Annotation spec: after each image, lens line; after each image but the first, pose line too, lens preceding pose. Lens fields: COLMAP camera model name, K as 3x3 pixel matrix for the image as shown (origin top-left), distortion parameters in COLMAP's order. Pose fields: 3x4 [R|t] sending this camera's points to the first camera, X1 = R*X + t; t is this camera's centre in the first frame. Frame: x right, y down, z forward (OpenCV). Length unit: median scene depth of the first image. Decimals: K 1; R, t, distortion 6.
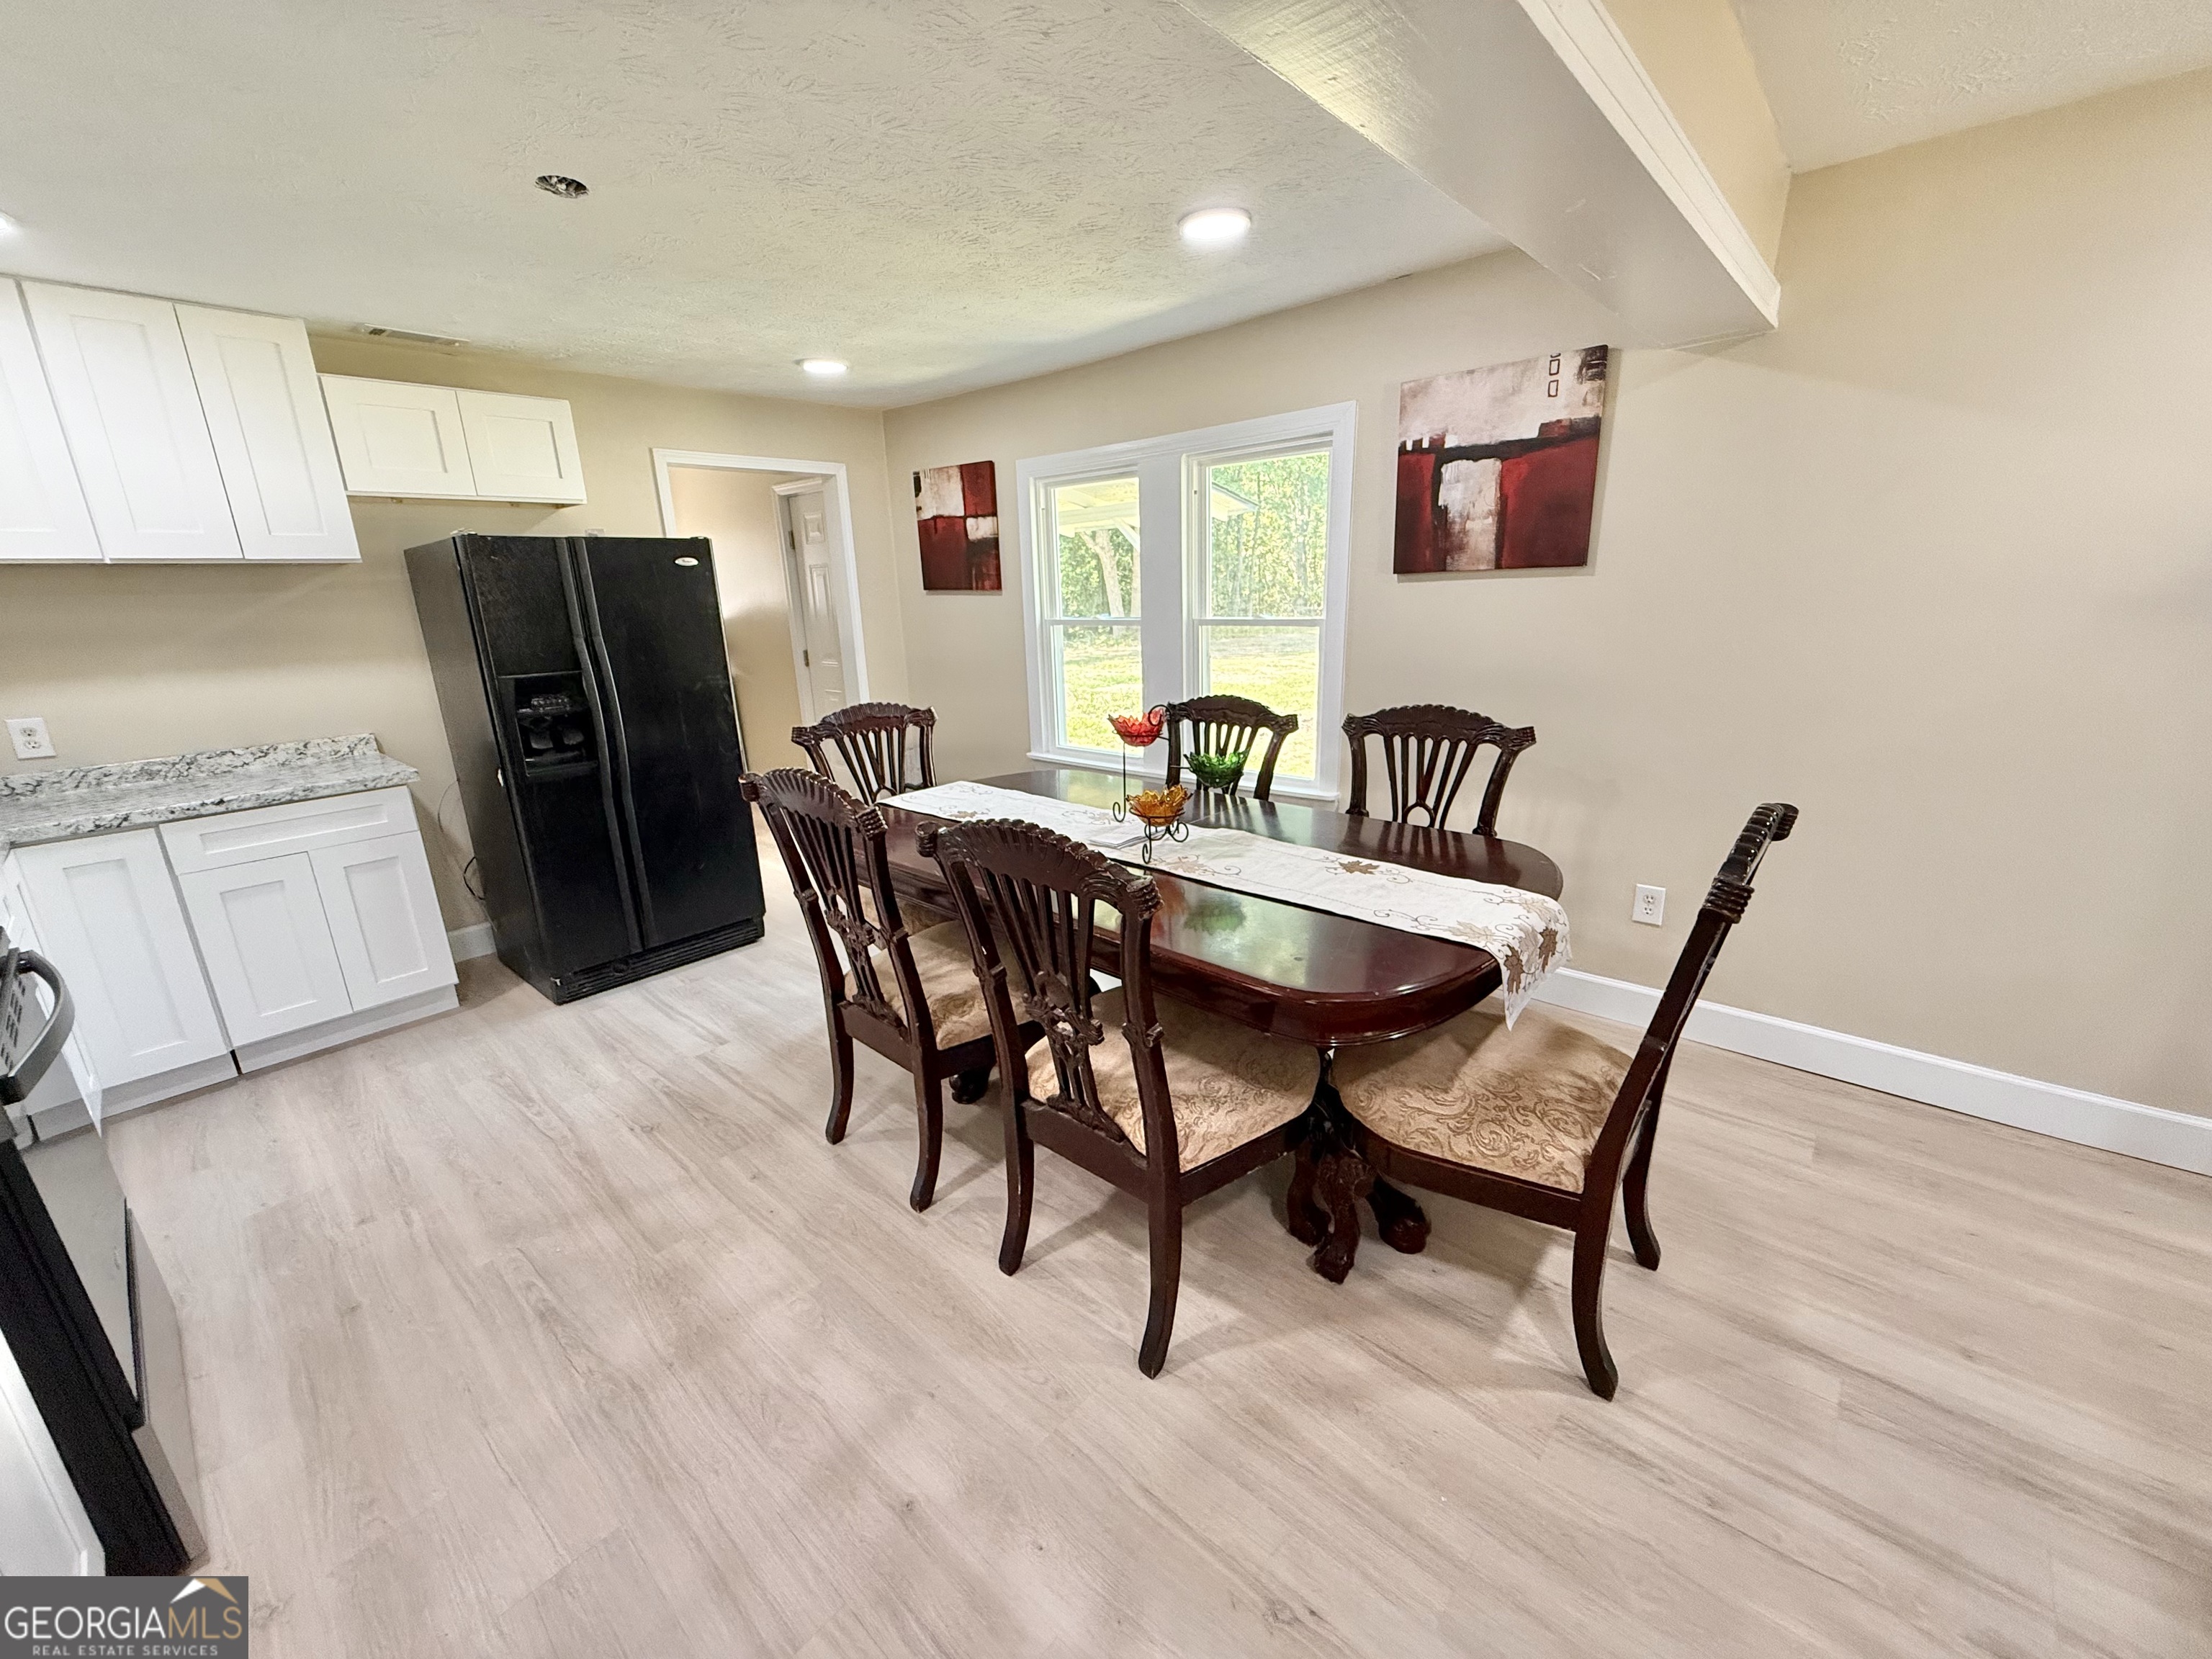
lens RADIAL K [[886.4, 0, 1099.6], [0, 886.4, 838.0], [0, 0, 1]] dist [-0.002213, 0.001446]
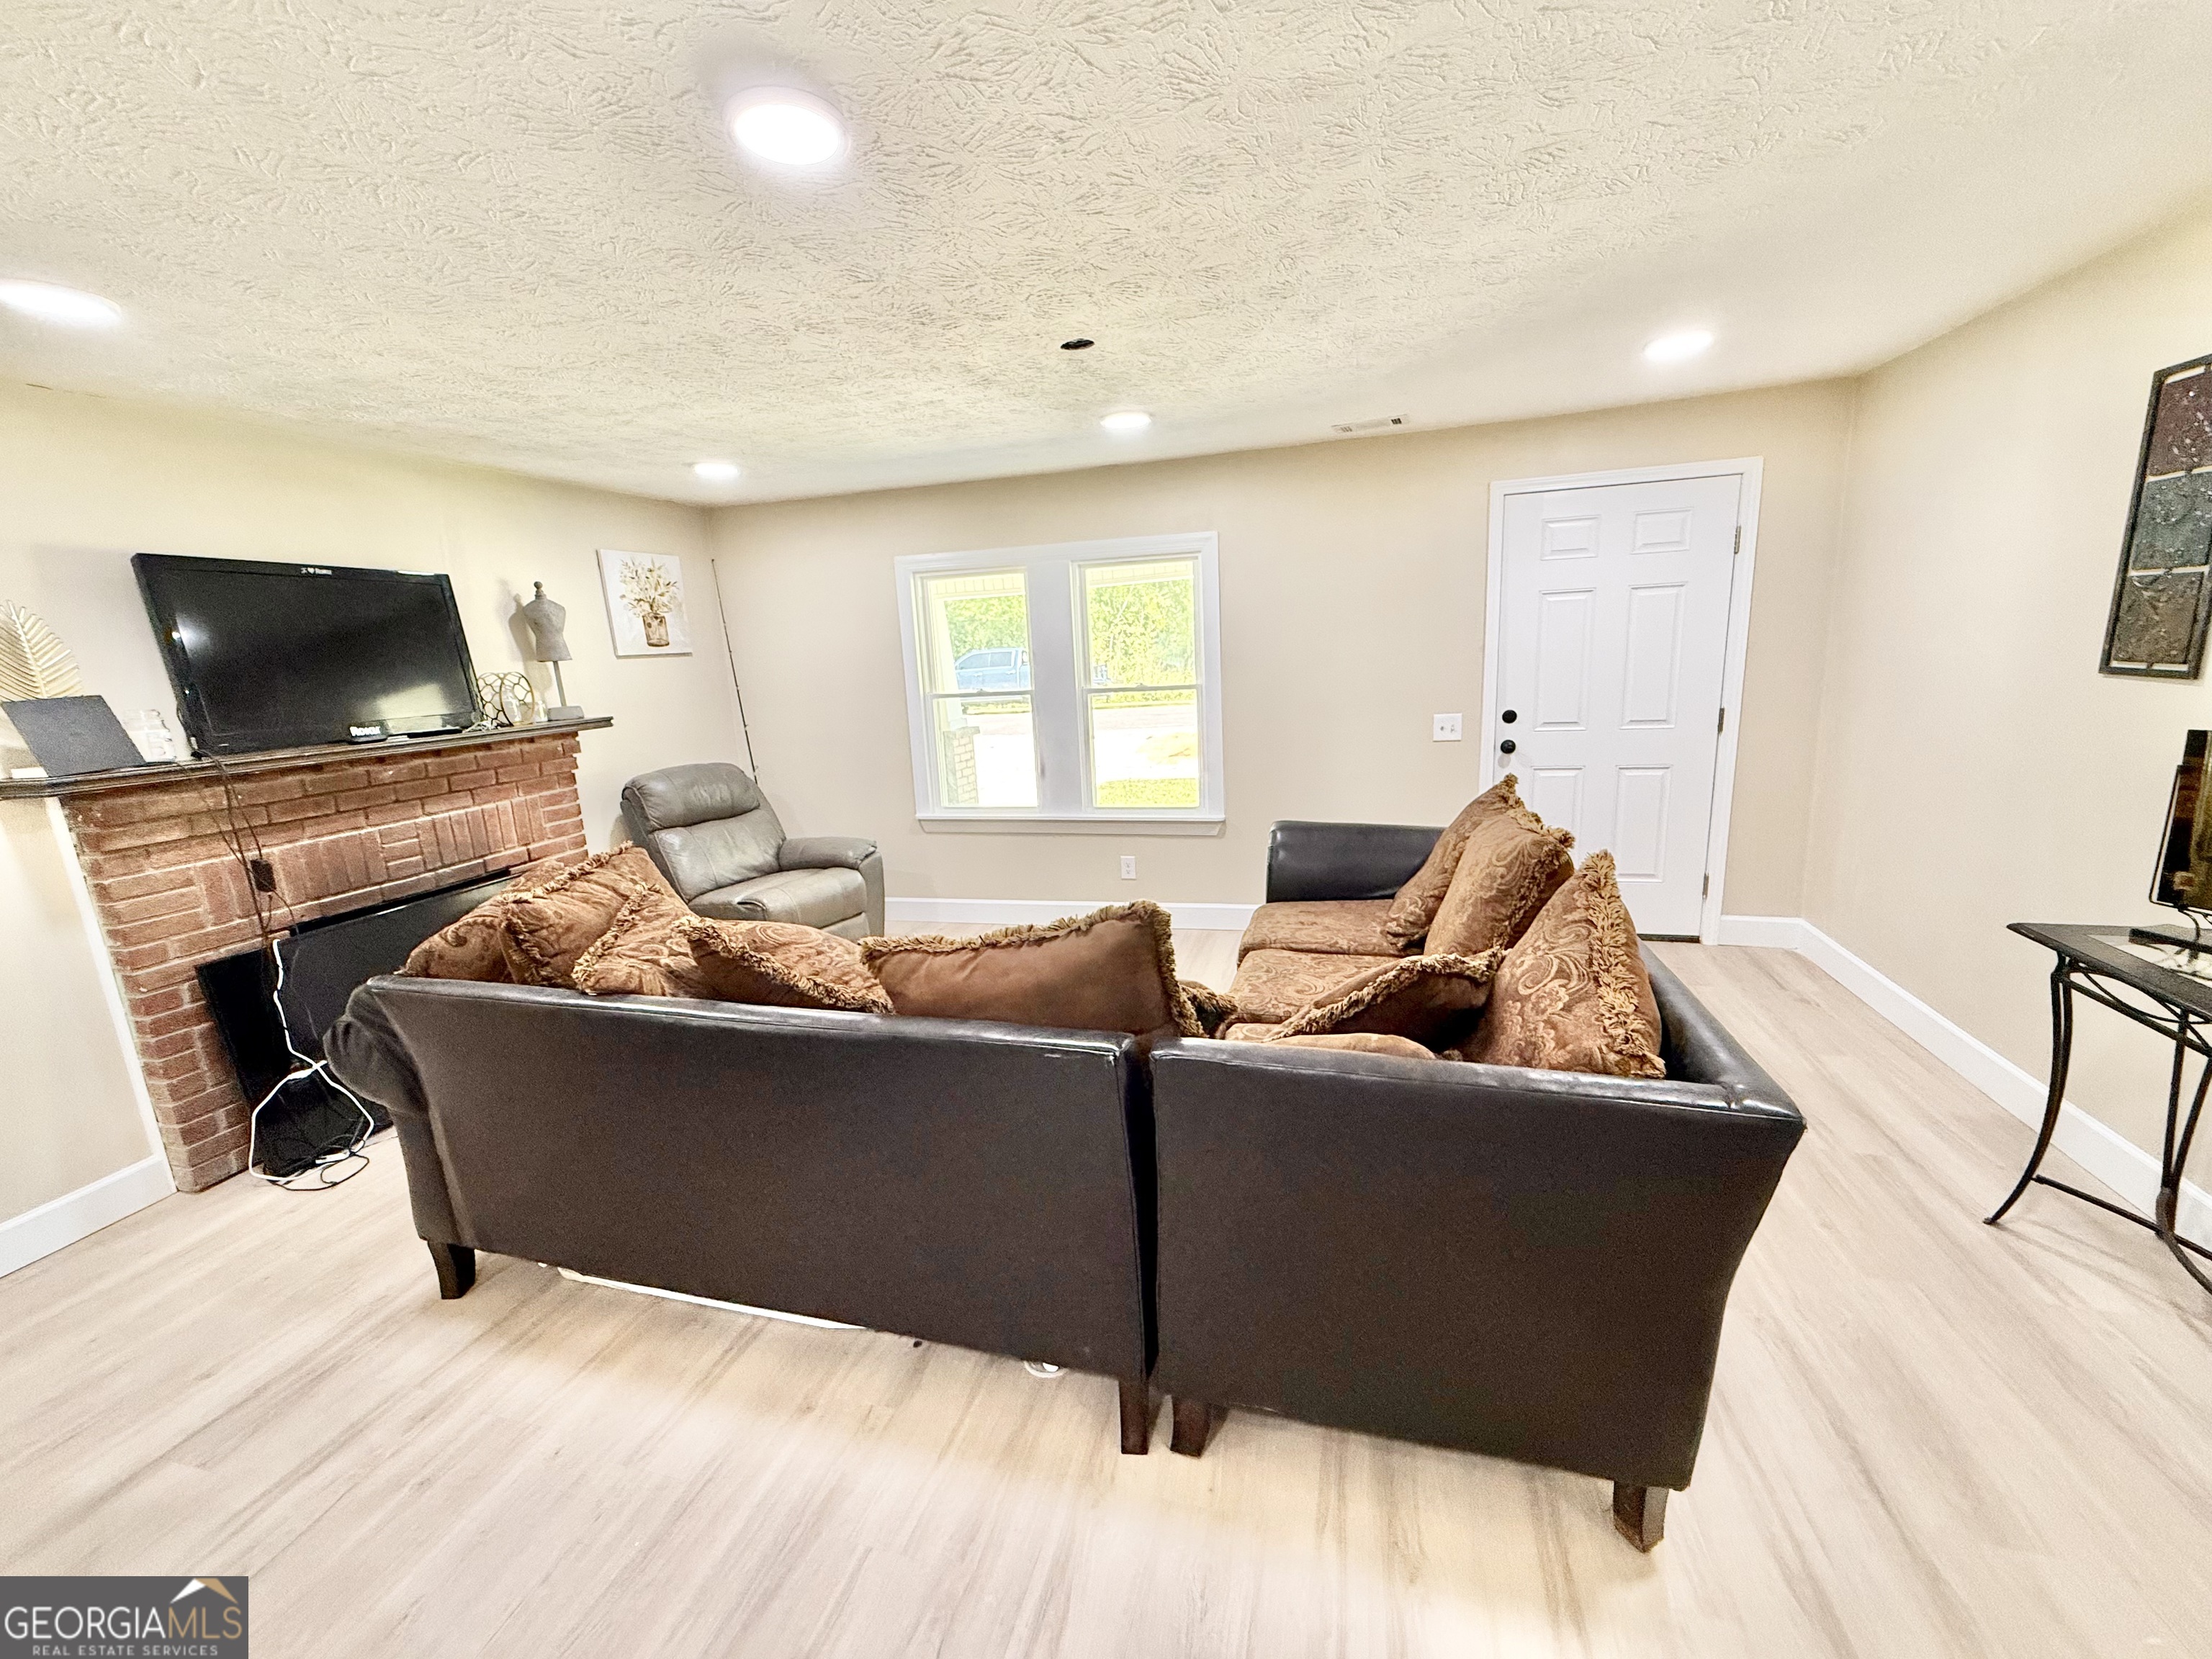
lens RADIAL K [[886.4, 0, 1100.6], [0, 886.4, 827.0], [0, 0, 1]] dist [-0.002213, 0.001446]
pose [[-0.443538, -0.116327, 0.888674, -0.272083], [0.316619, 0.907272, 0.276786, -0.022086], [-0.838467, 0.404136, -0.365578, 0.057630]]
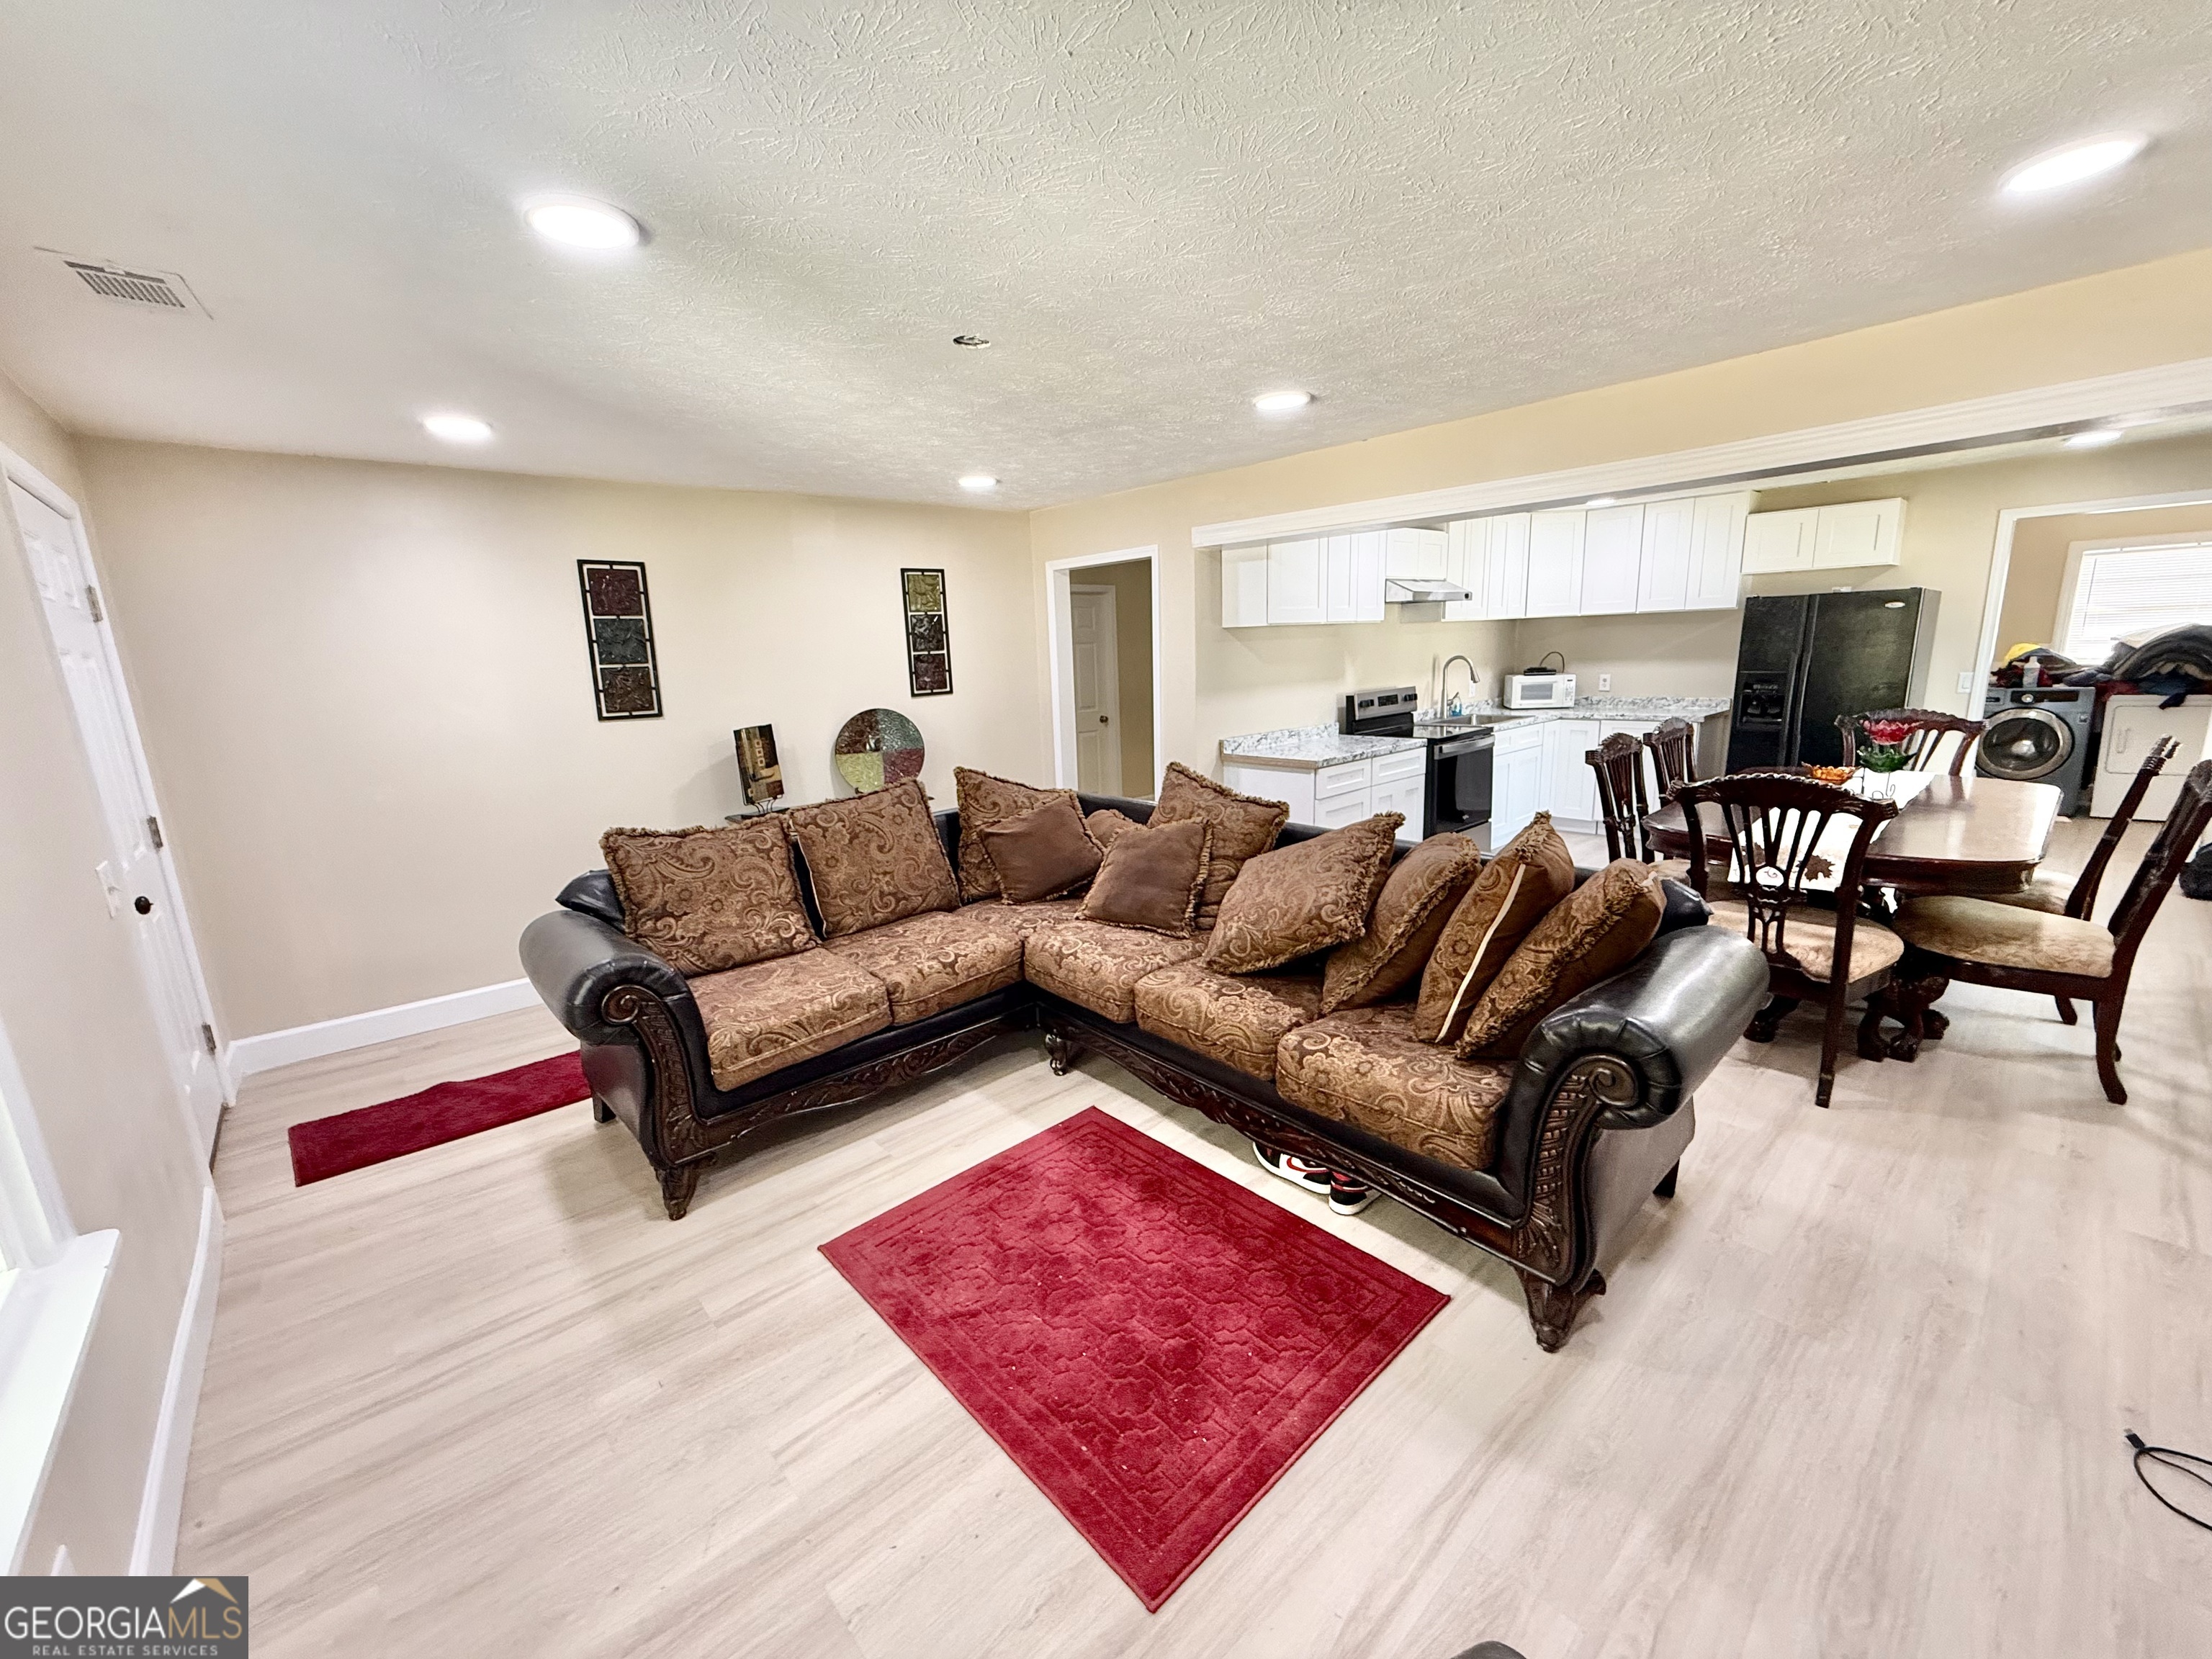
lens RADIAL K [[886.4, 0, 1105.5], [0, 886.4, 836.6], [0, 0, 1]] dist [-0.002213, 0.001446]
pose [[-0.101956, 0.245804, -0.963943, 1.210538], [-0.232374, 0.936300, 0.263334, -0.032352], [0.967268, 0.250843, -0.038343, -0.130029]]
